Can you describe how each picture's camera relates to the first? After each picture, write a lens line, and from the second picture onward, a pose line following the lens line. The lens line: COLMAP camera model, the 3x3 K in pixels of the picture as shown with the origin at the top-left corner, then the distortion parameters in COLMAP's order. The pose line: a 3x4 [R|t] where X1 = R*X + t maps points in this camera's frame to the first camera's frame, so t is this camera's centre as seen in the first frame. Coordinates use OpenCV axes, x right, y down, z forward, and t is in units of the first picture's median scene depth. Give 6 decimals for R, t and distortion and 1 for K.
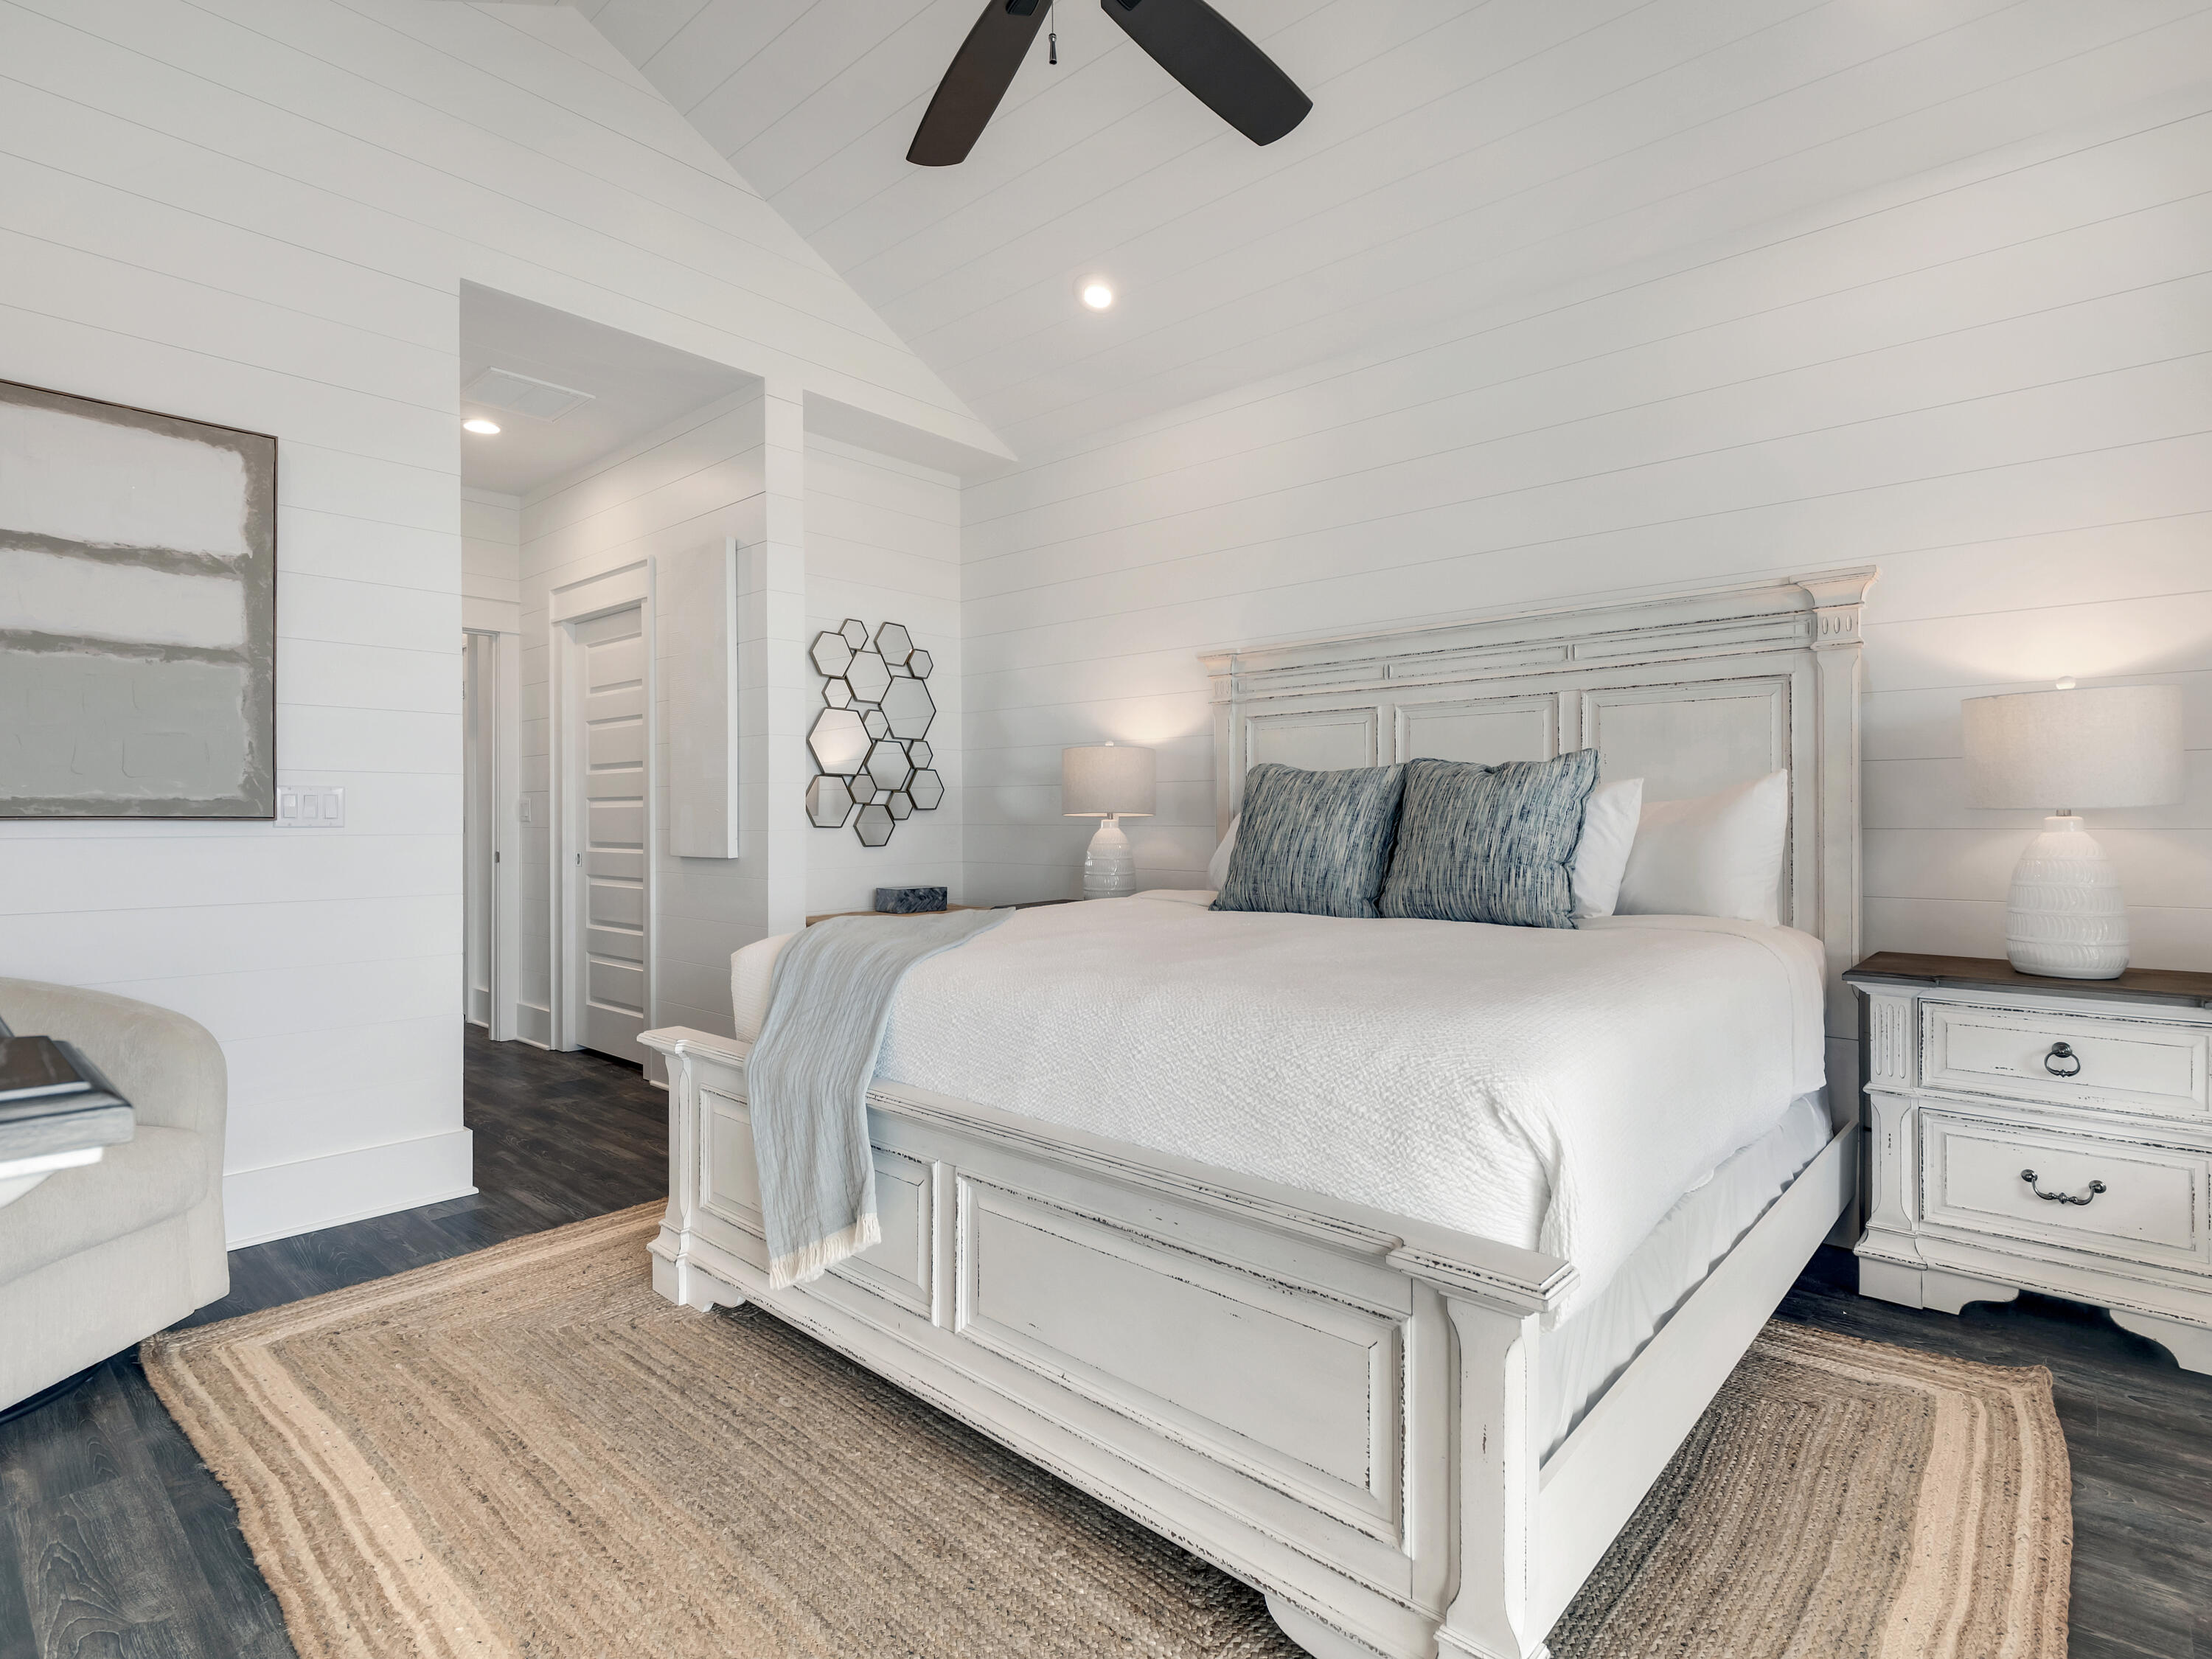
lens RADIAL K [[1084.9, 0, 1098.0], [0, 1084.9, 833.6], [0, 0, 1]] dist [0.005961, -0.005955]
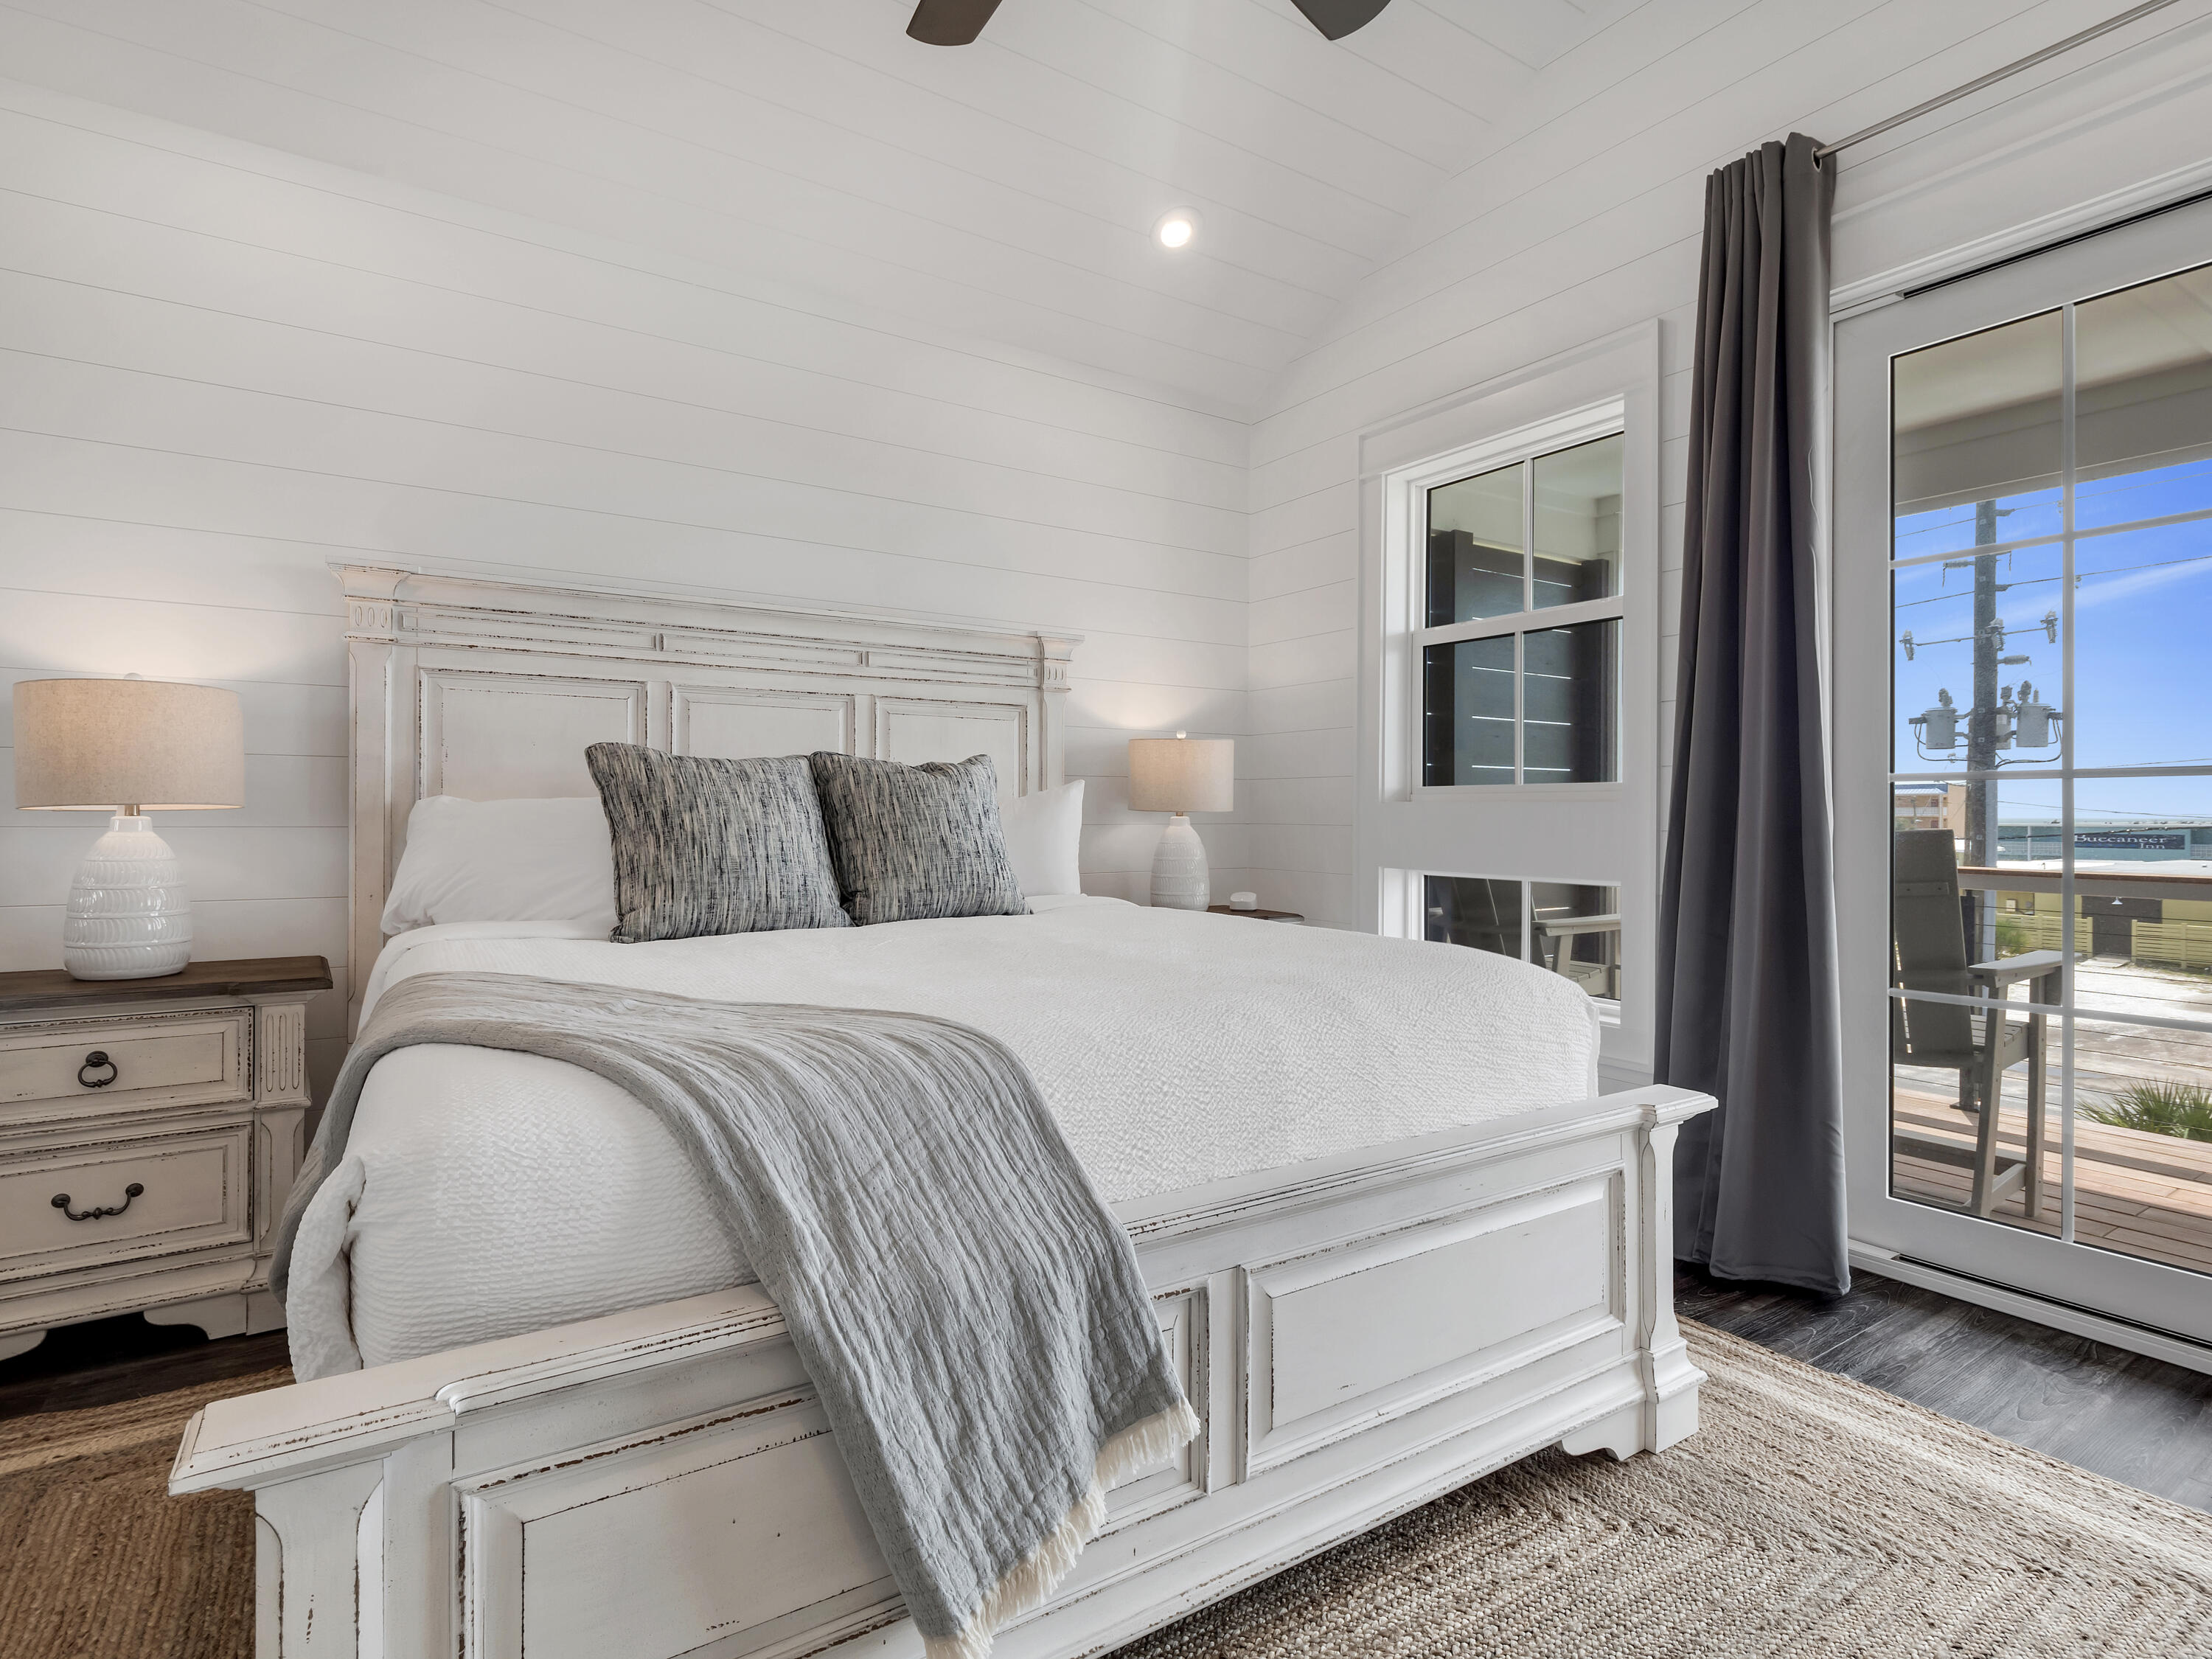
lens RADIAL K [[1084.9, 0, 1094.8], [0, 1084.9, 821.7], [0, 0, 1]] dist [0.005961, -0.005955]
pose [[0.276825, -0.001374, 0.960919, -0.578694], [0.009343, 0.999956, -0.001262, -0.006563], [-0.960875, 0.009327, 0.276826, 0.564225]]
